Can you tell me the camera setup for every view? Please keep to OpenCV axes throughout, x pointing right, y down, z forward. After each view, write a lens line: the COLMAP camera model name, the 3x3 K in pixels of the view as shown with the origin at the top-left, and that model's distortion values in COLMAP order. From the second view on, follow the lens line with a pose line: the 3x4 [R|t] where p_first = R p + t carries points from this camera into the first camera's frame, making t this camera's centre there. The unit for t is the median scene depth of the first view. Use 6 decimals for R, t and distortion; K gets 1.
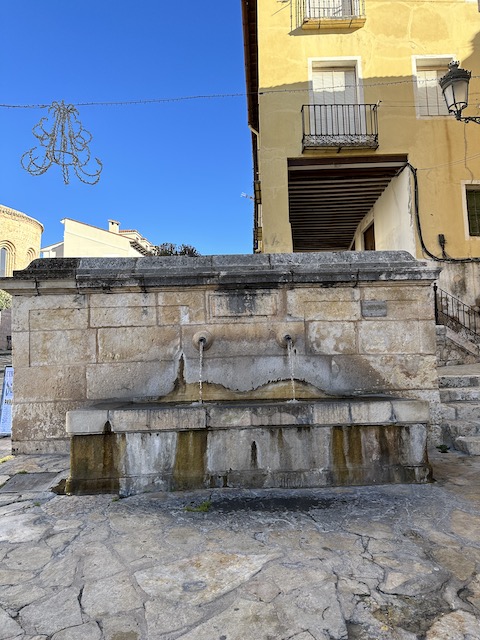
lens RADIAL K [[450.4, 0, 240.0], [0, 450.4, 313.2], [0, 0, 1]] dist [0.021276, -0.009513]
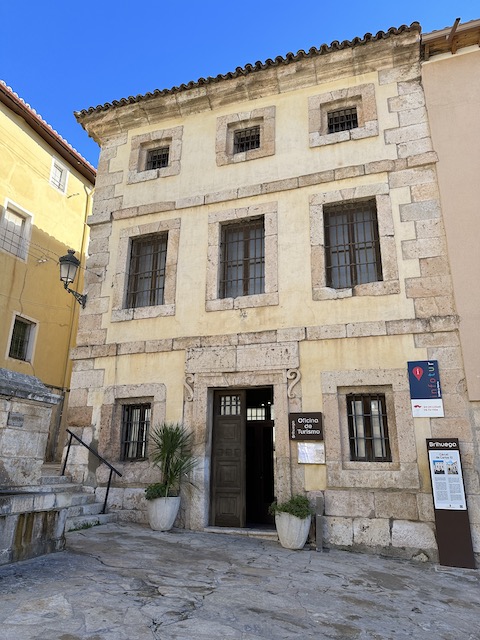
lens RADIAL K [[450.4, 0, 243.3], [0, 450.4, 321.0], [0, 0, 1]] dist [0.021276, -0.009513]
pose [[0.344215, 0.321402, 0.882166, -0.714296], [-0.140035, 0.946648, -0.290255, 0.007468], [-0.928389, -0.023624, 0.370858, -0.067525]]
